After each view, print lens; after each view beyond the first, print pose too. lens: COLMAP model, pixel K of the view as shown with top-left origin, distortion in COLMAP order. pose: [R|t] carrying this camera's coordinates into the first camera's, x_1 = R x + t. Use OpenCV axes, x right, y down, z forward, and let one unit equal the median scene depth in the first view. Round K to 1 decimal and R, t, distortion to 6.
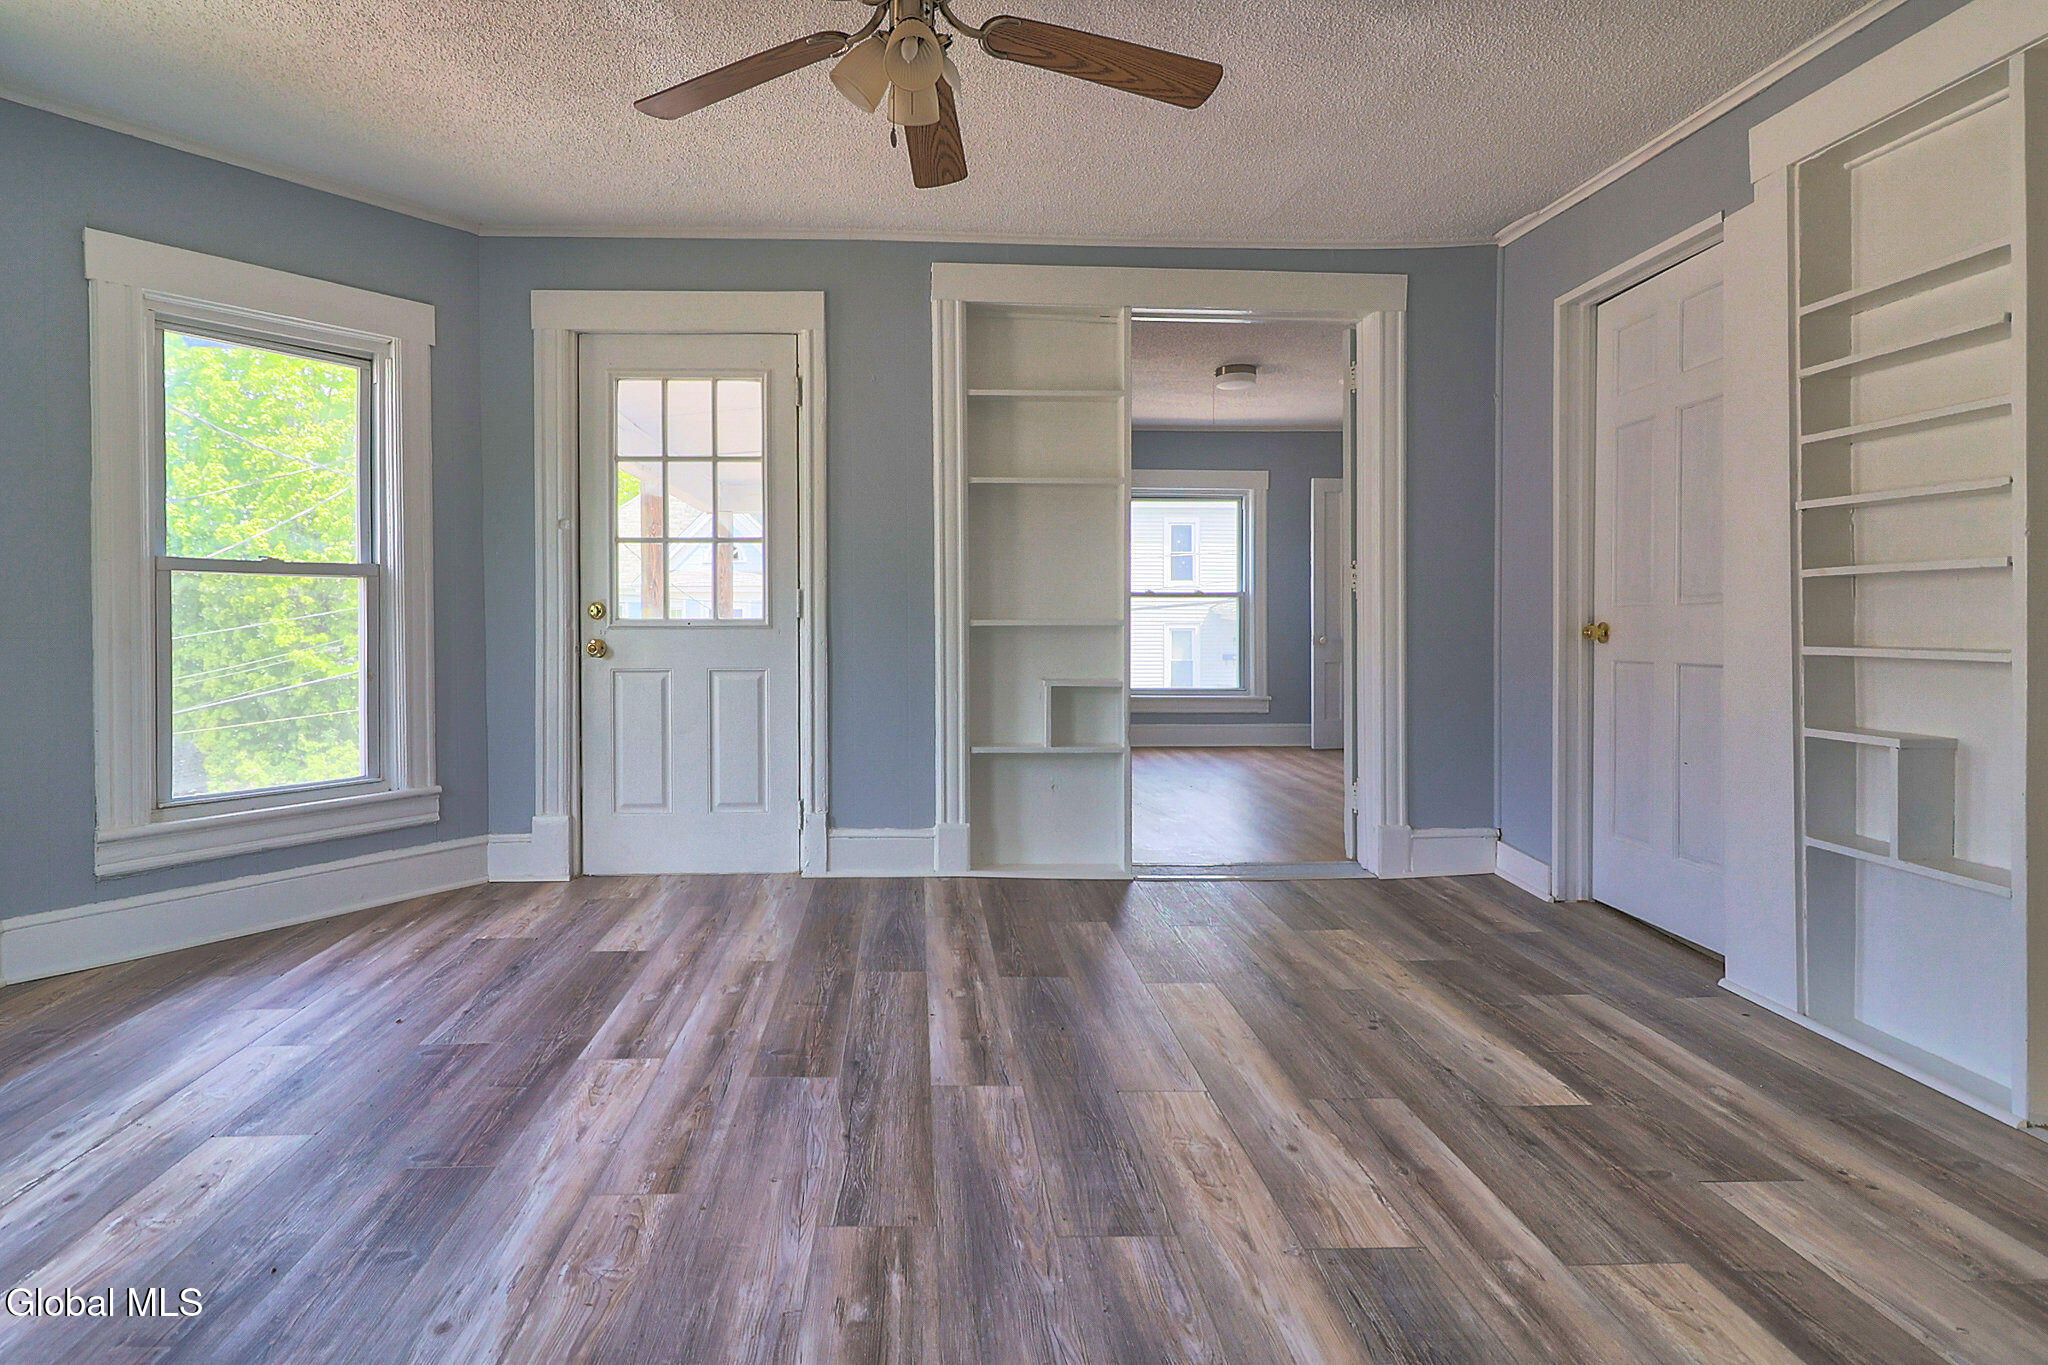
lens RADIAL K [[1070.6, 0, 985.2], [0, 1070.6, 630.0], [0, 0, 1]] dist [-0.001164, -0.000783]
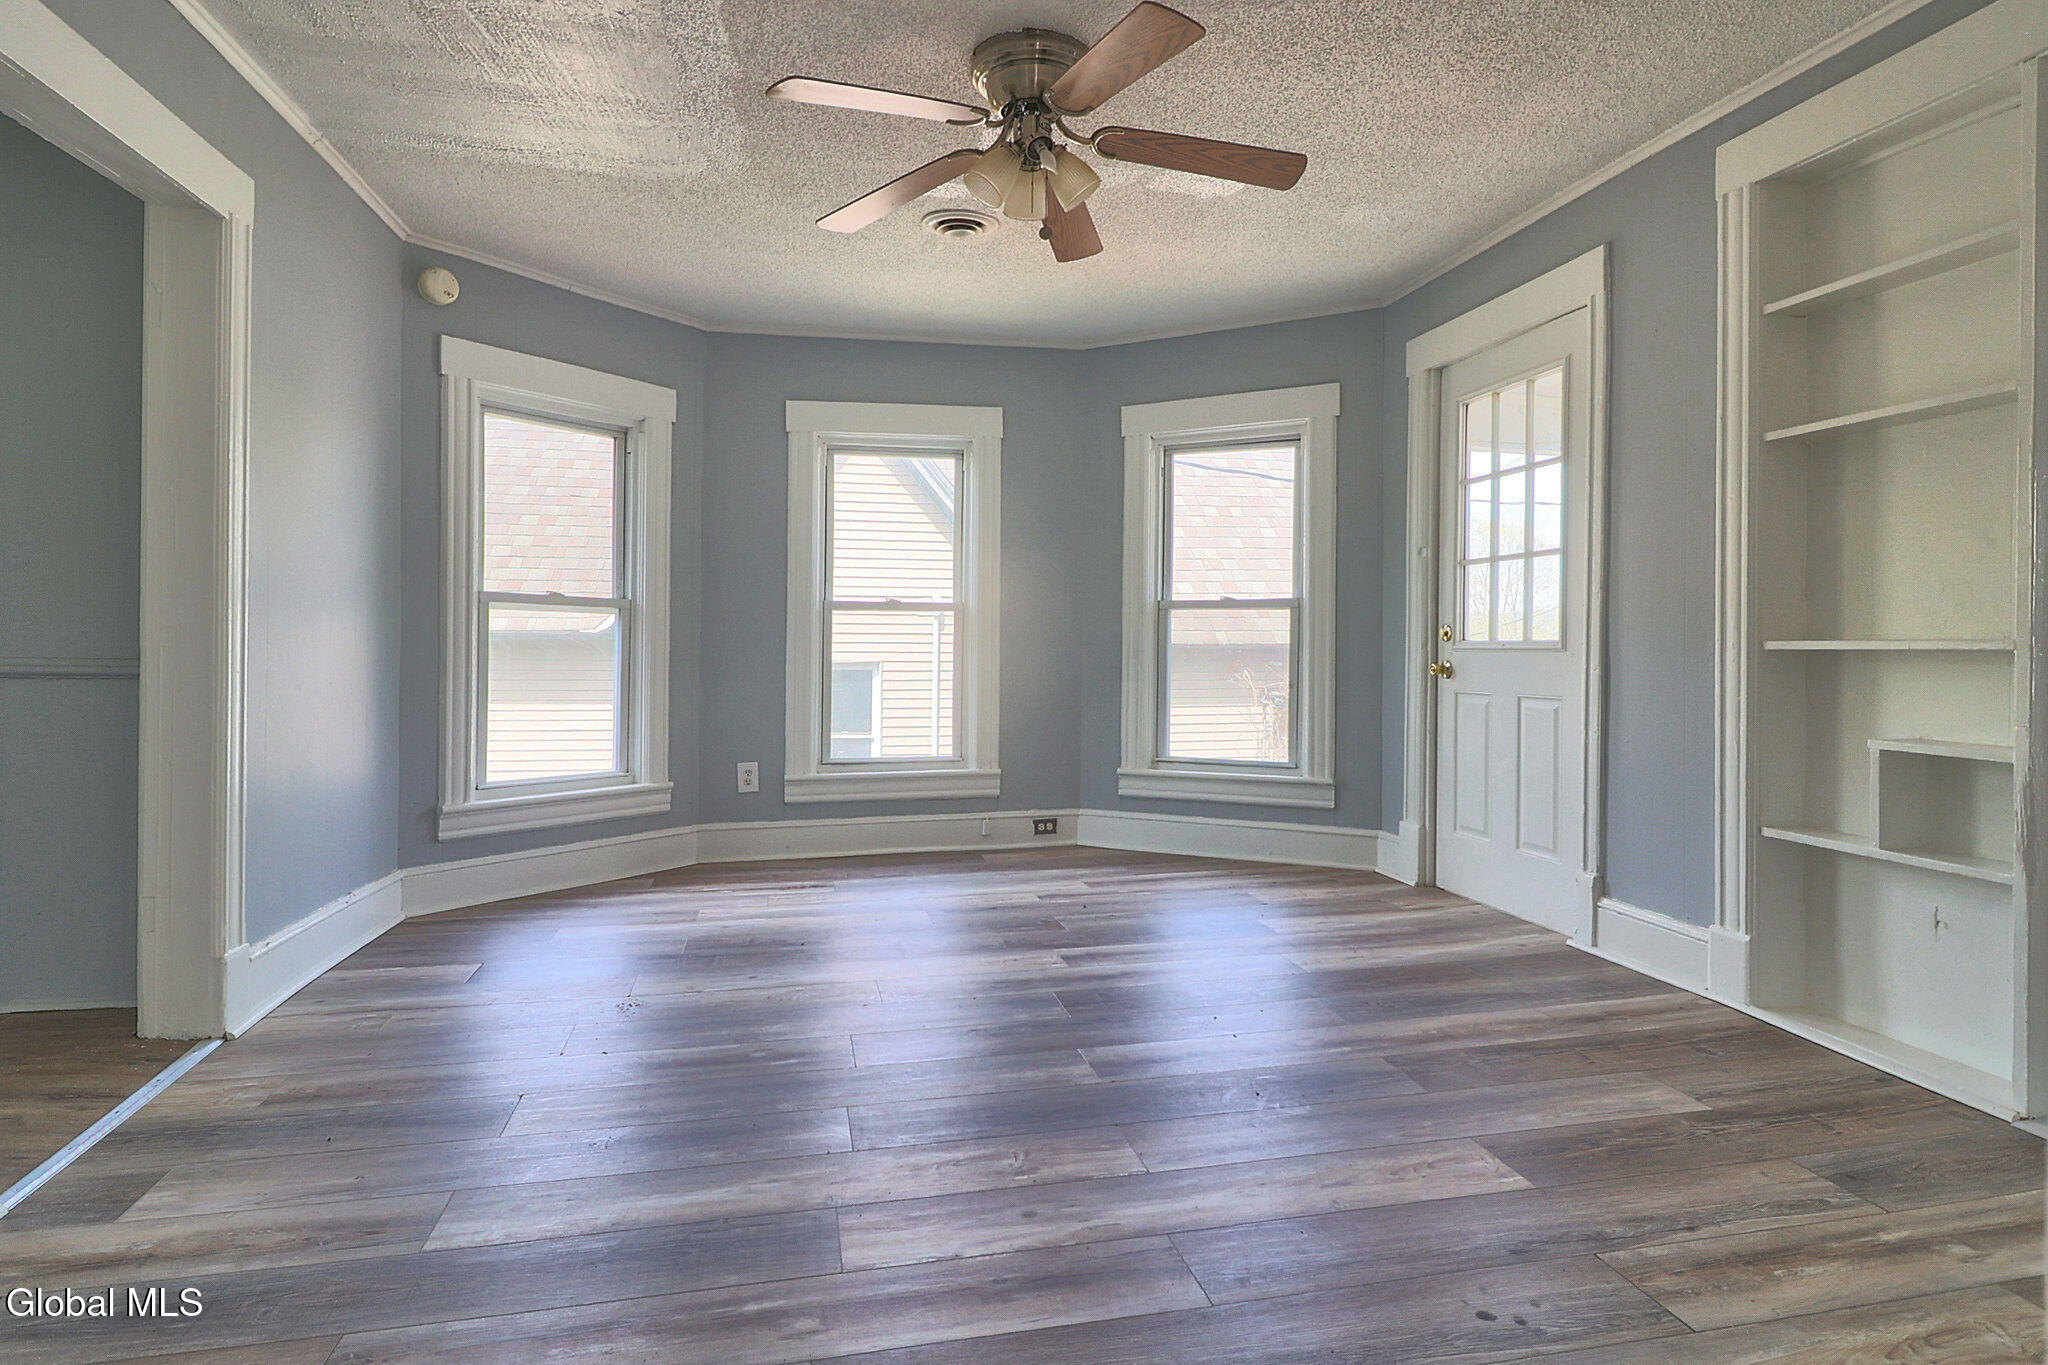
lens RADIAL K [[1070.6, 0, 1005.3], [0, 1070.6, 651.2], [0, 0, 1]] dist [-0.001164, -0.000783]
pose [[0.163121, 0.006919, -0.986582, 0.701753], [-0.016186, 0.999860, 0.004336, 0.002210], [0.986473, 0.015262, 0.163210, 0.493540]]
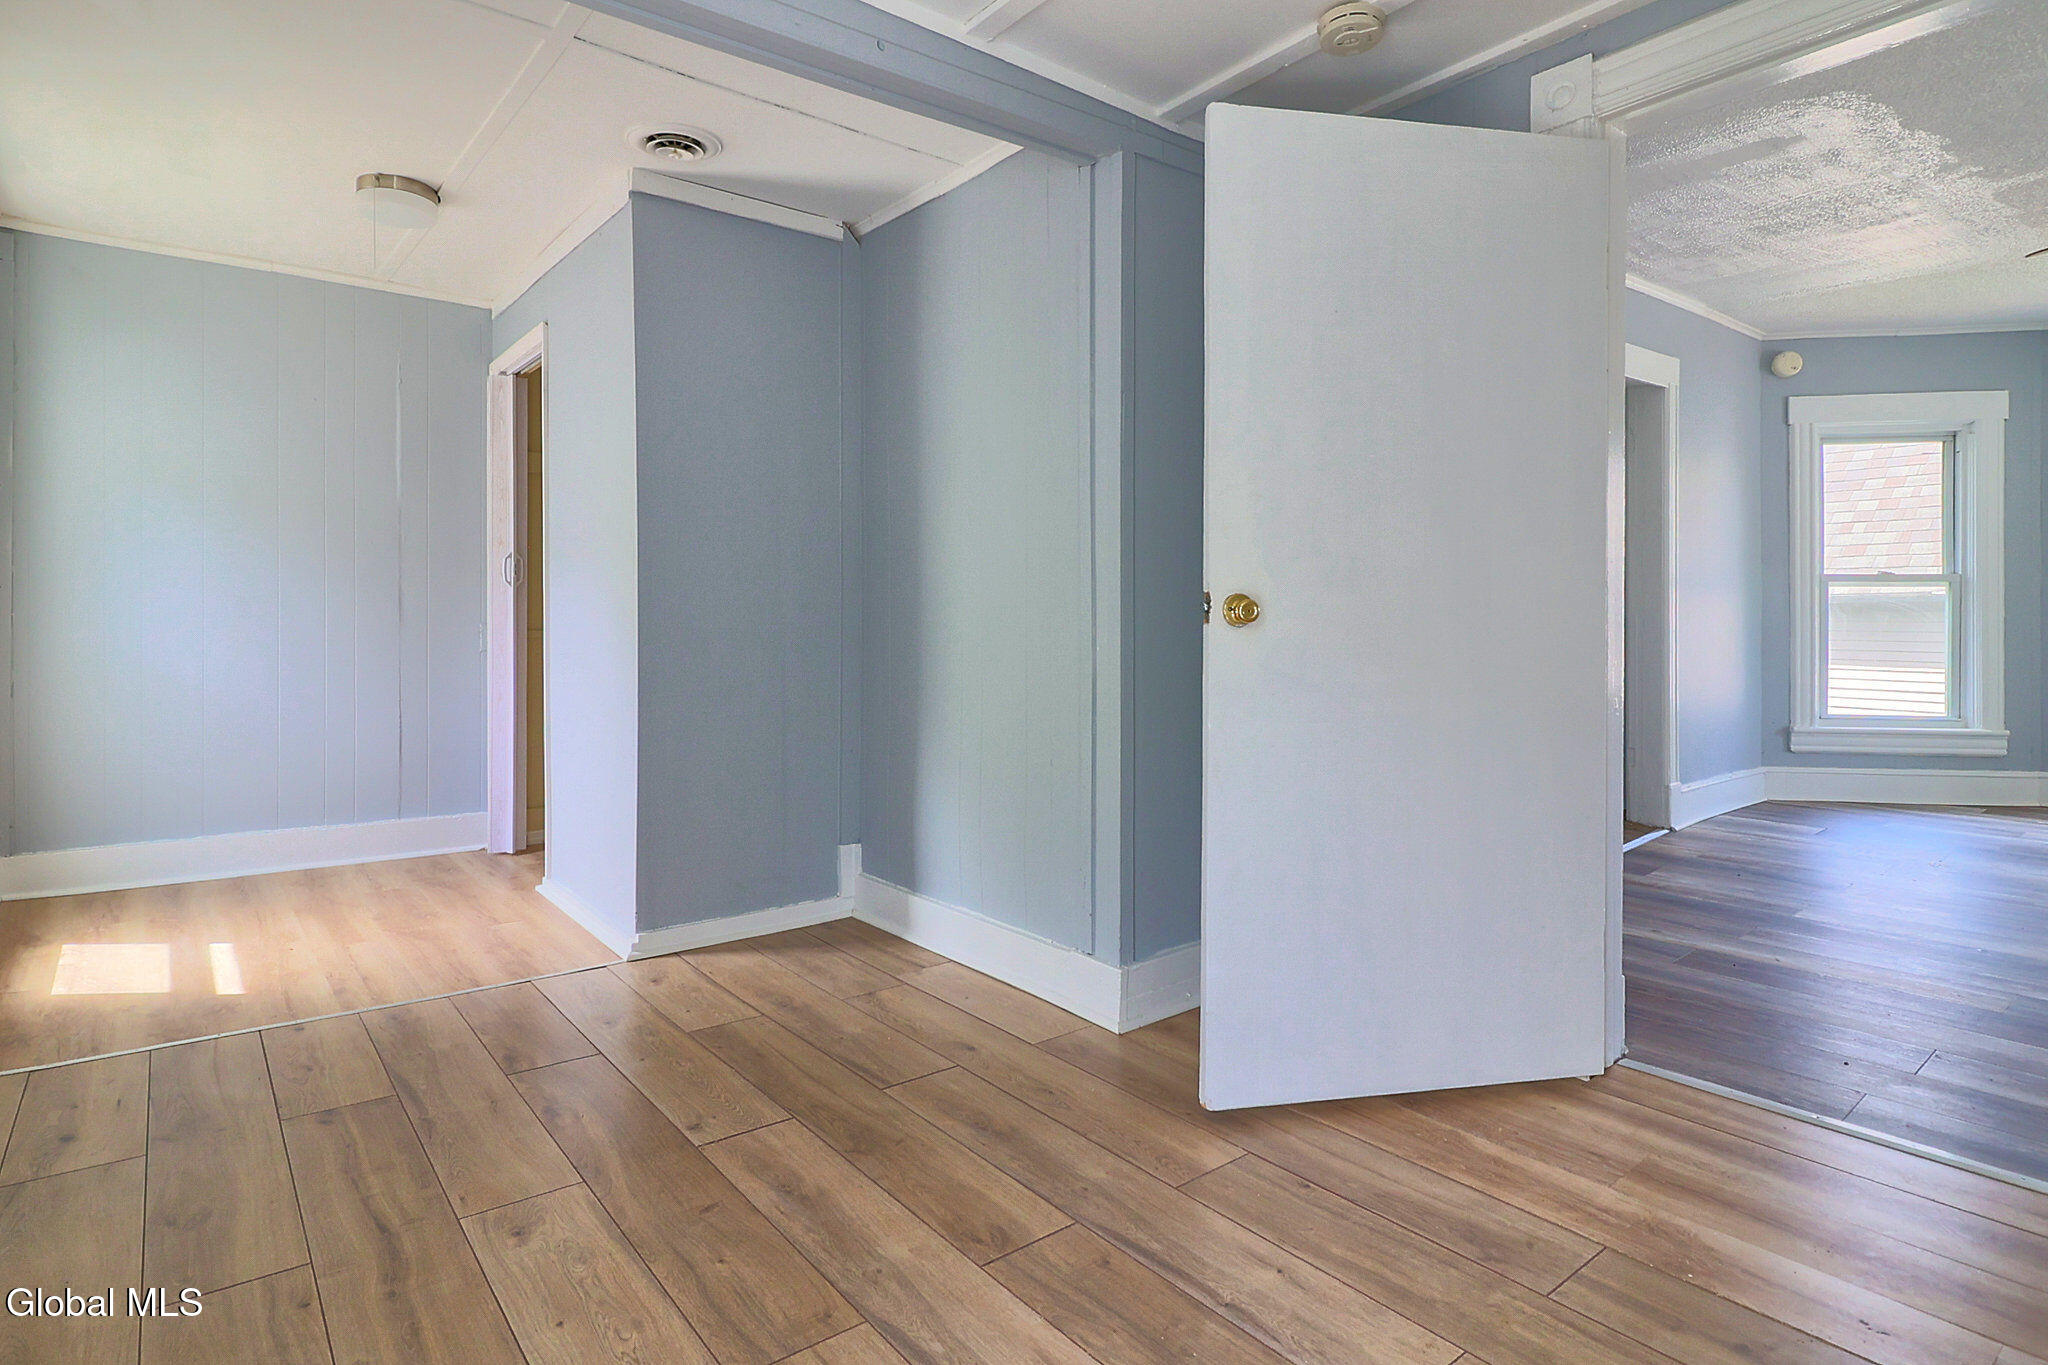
lens RADIAL K [[1070.6, 0, 1032.9], [0, 1070.6, 607.4], [0, 0, 1]] dist [-0.001164, -0.000783]
pose [[-0.799571, 0.008015, -0.600517, 1.368377], [0.002700, 0.999949, 0.009752, -0.018268], [0.600565, 0.006176, -0.799552, 0.691657]]
